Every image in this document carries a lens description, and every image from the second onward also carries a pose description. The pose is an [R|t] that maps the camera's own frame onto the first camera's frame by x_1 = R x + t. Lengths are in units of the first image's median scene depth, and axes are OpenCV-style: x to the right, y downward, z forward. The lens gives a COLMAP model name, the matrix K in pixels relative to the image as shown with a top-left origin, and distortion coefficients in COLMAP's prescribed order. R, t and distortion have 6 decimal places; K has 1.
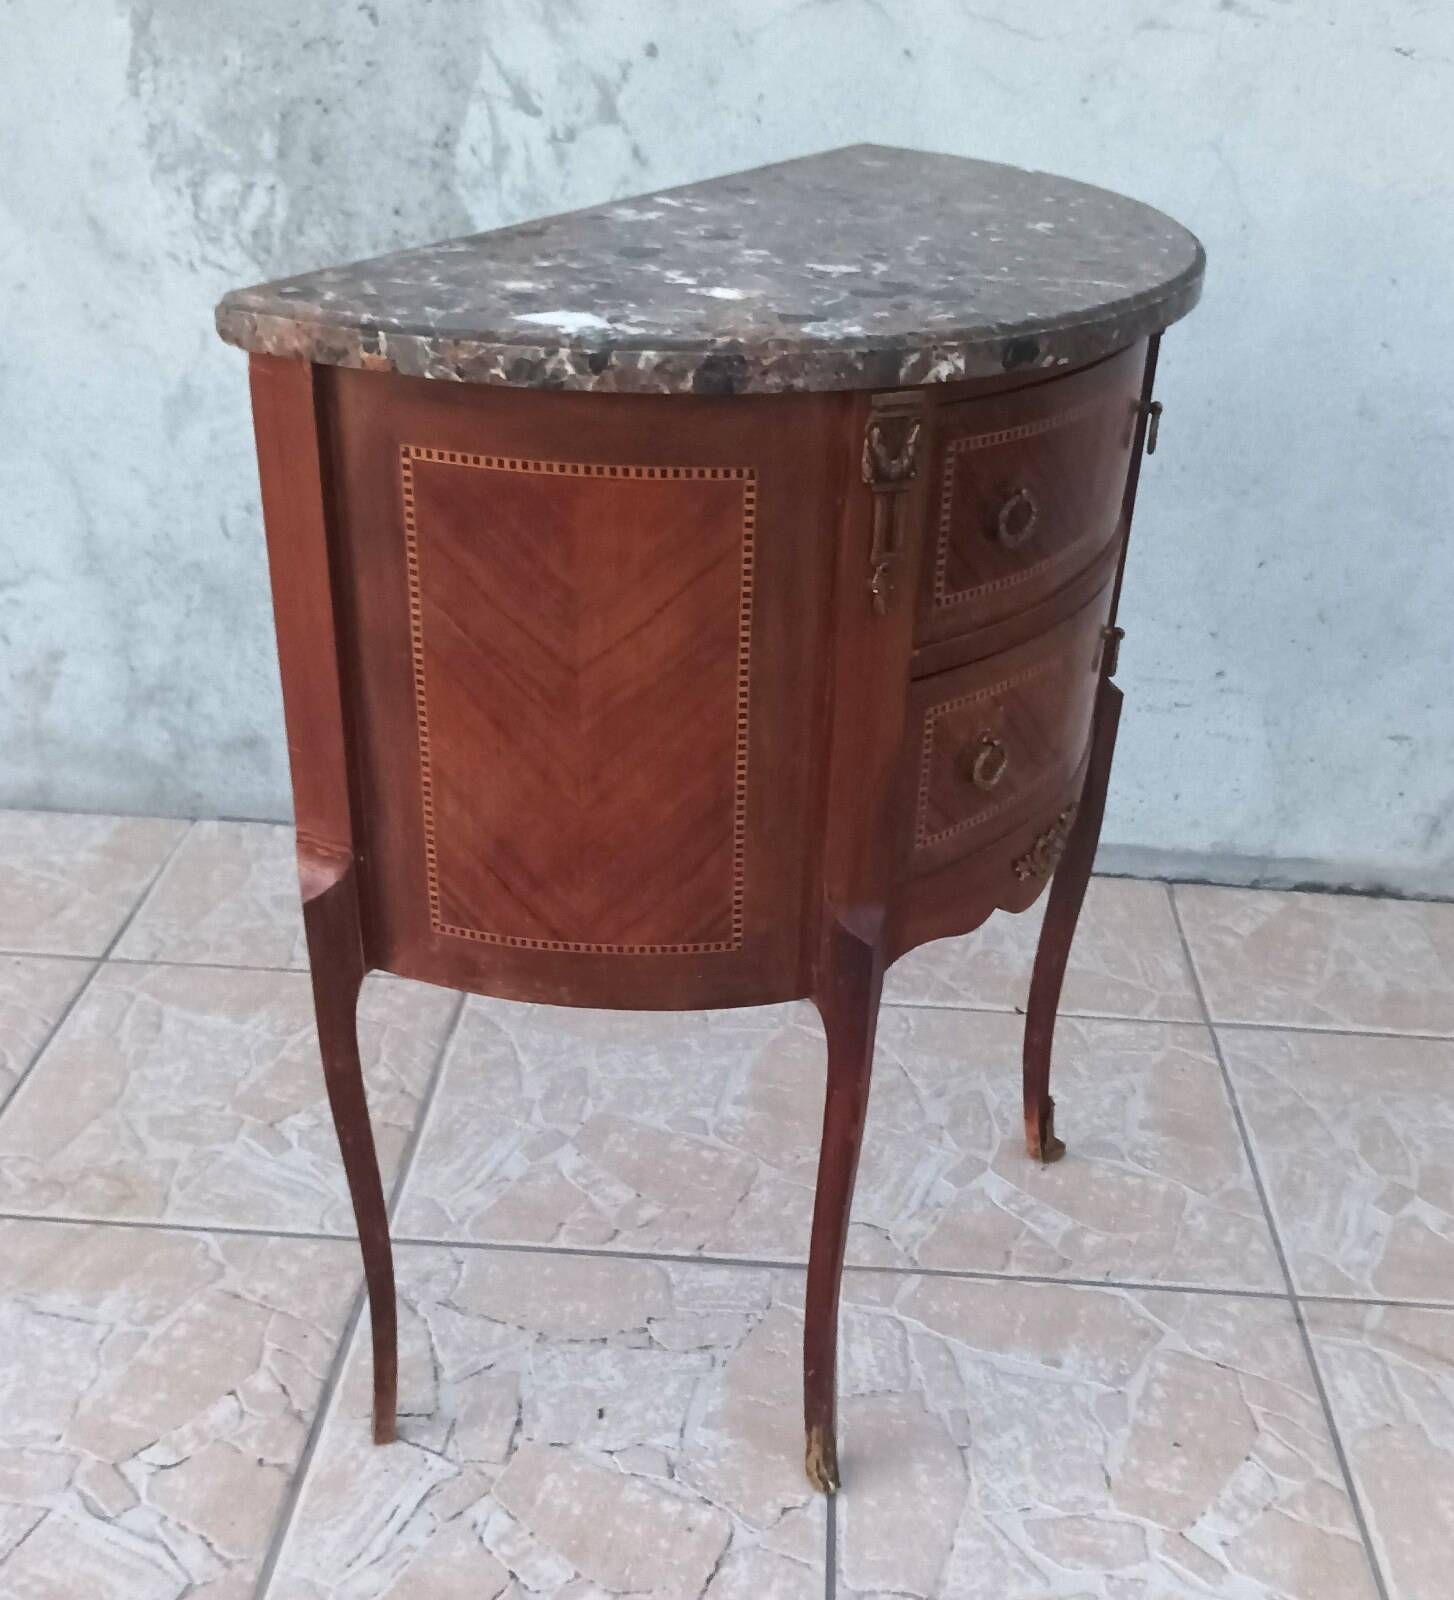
lens RADIAL K [[1745.1, 0, 749.8], [0, 1745.1, 840.0], [0, 0, 1]] dist [0.028933, -0.022548]
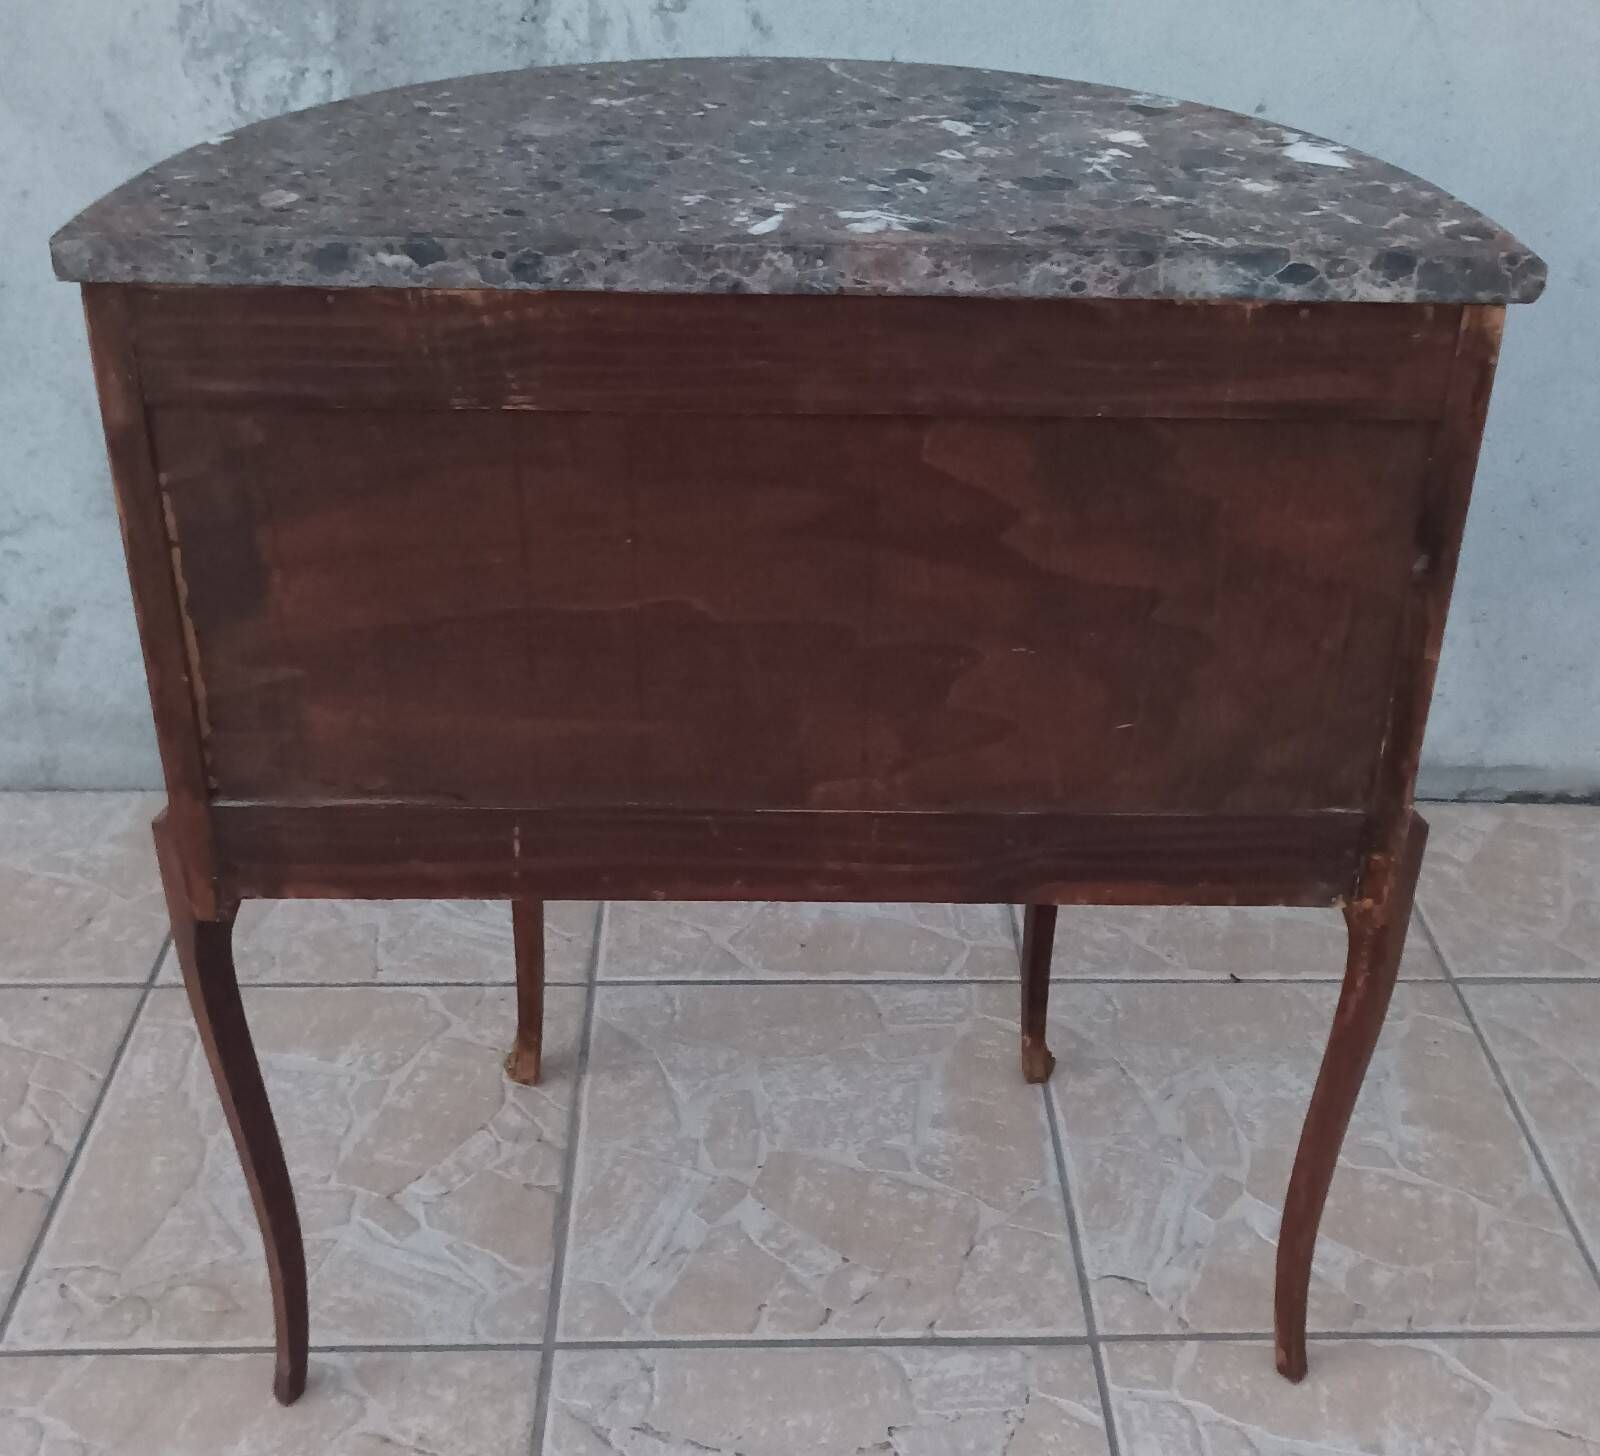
lens RADIAL K [[1931.7, 0, 828.2], [0, 1931.7, 563.1], [0, 0, 1]] dist [0.025896, -0.026855]
pose [[0.996384, -0.049948, 0.068728, -0.121033], [0.052562, 0.997941, -0.036765, -0.098187], [-0.066750, 0.040244, 0.996958, 0.061093]]
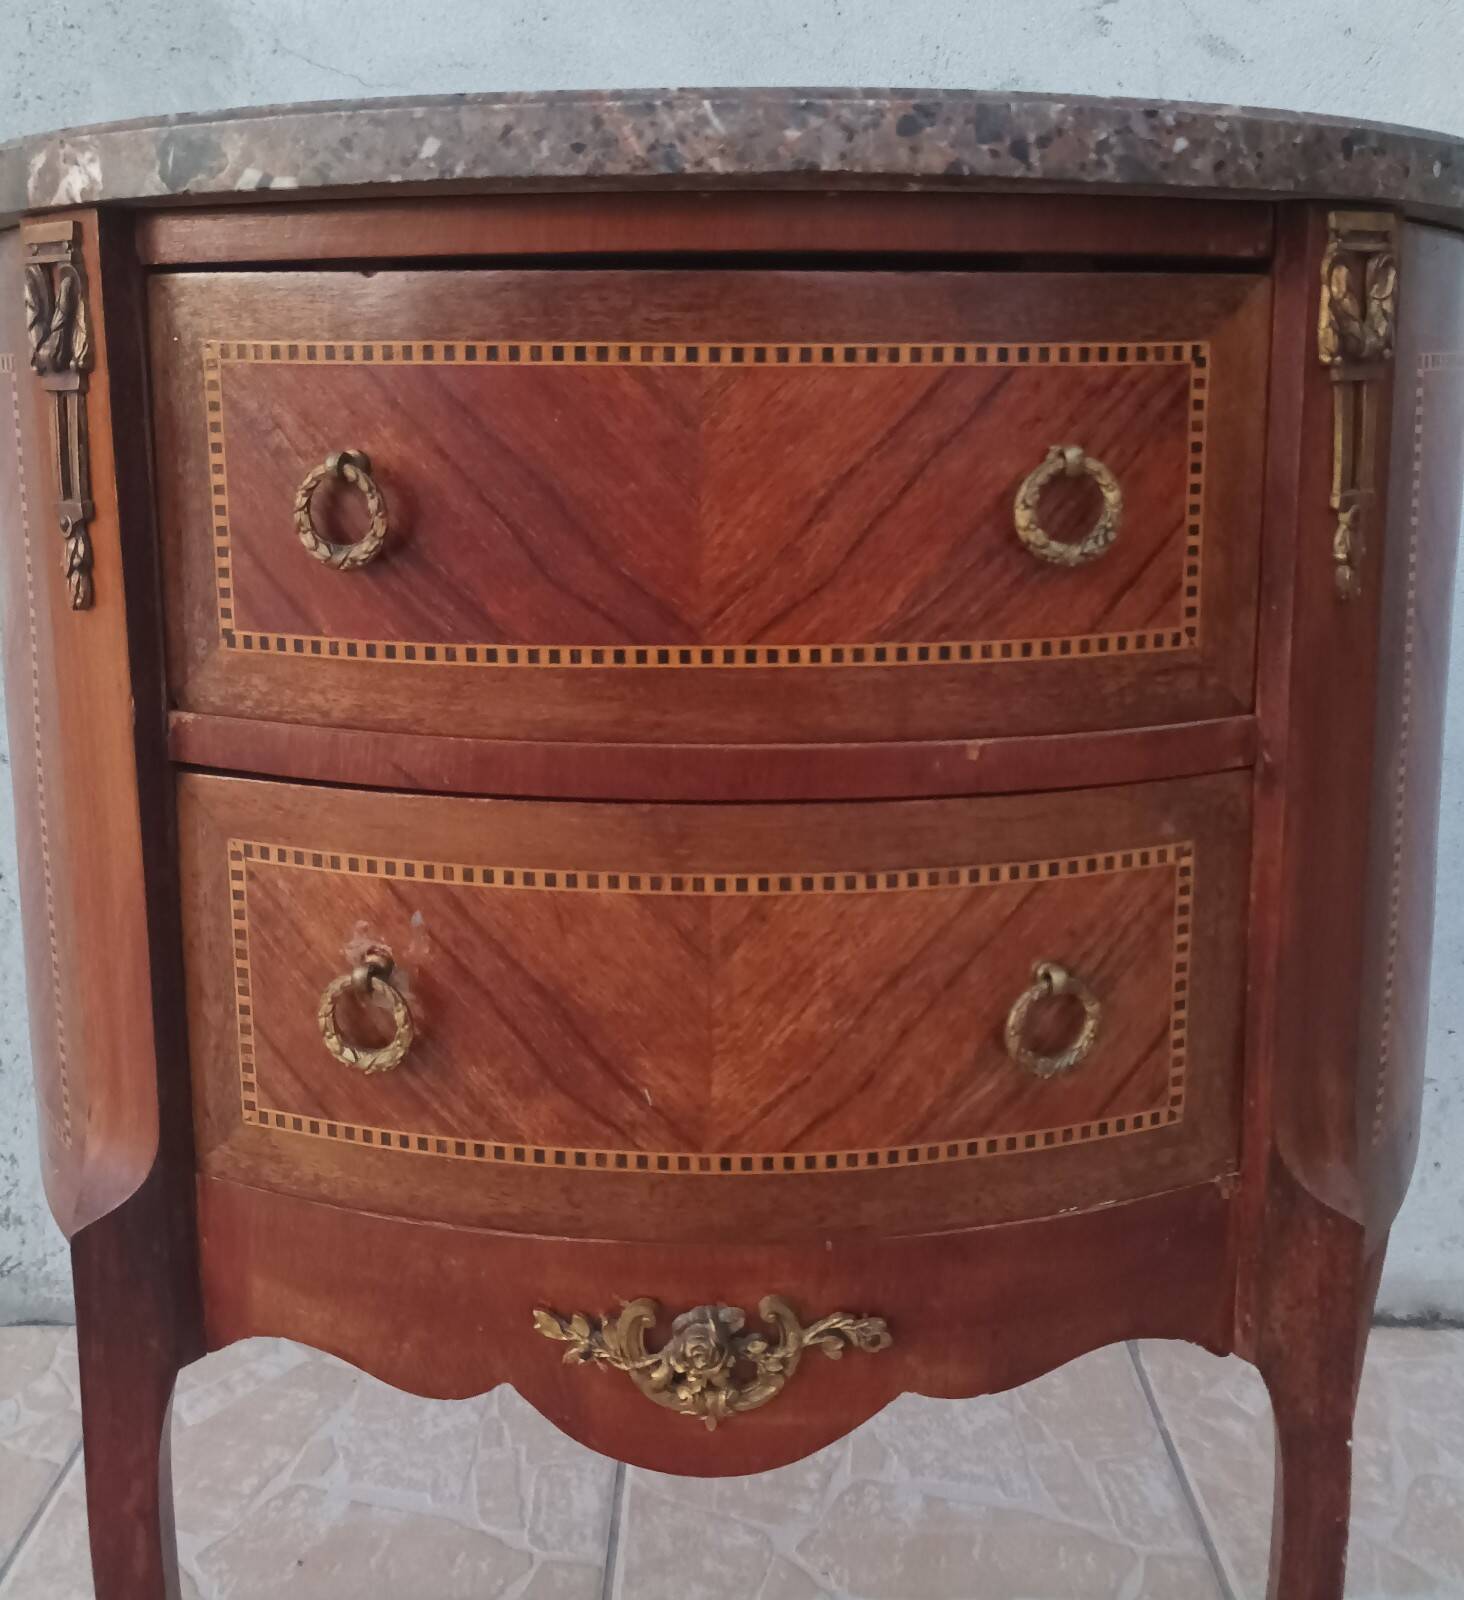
lens RADIAL K [[1534.9, 0, 750.1], [0, 1534.9, 582.1], [0, 0, 1]] dist [0.015733, -0.017013]
pose [[0.997489, -0.051995, 0.048080, 0.109567], [0.066216, 0.925513, -0.372881, -0.039954], [-0.025110, 0.375129, 0.926633, 0.465618]]
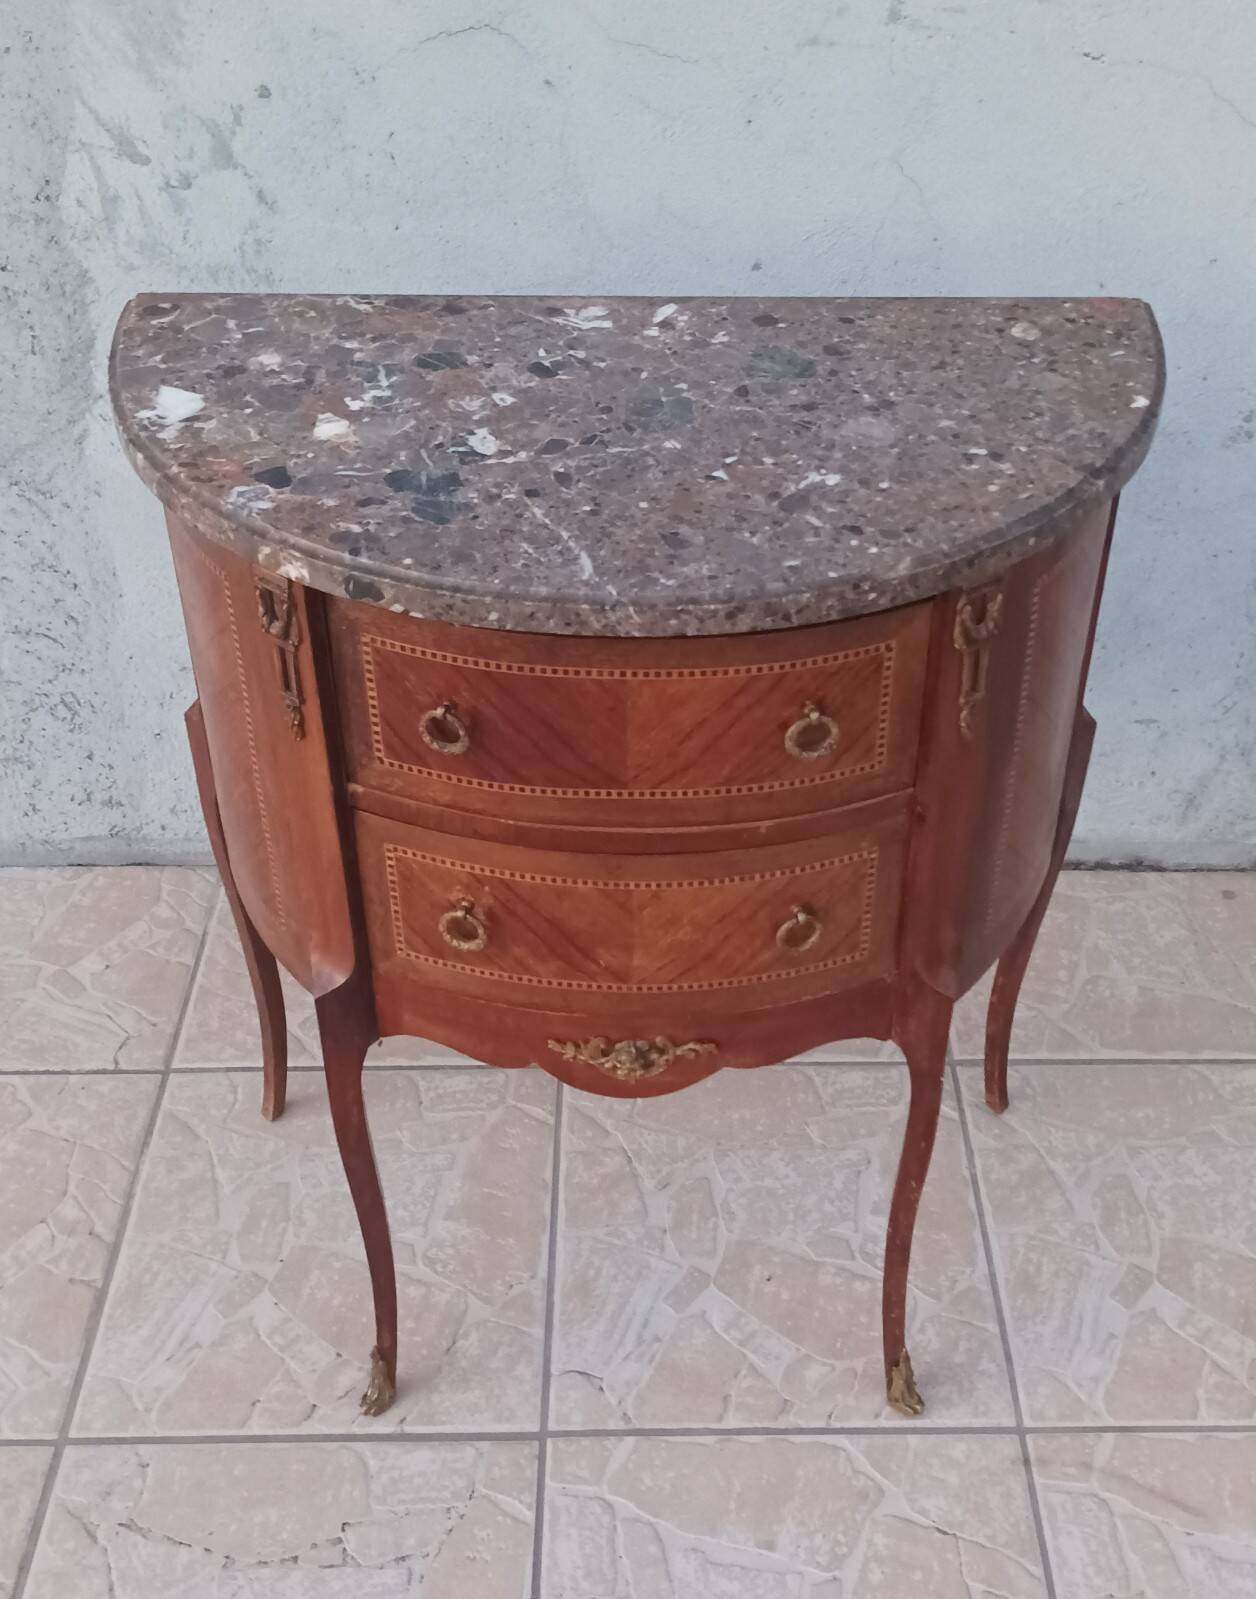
lens RADIAL K [[1811.9, 0, 659.9], [0, 1811.9, 643.2], [0, 0, 1]] dist [0.053488, -0.075778]
pose [[0.997517, -0.066057, 0.024425, 0.112855], [0.063645, 0.993999, 0.088965, -0.260593], [-0.030155, -0.087190, 0.995735, 0.046205]]
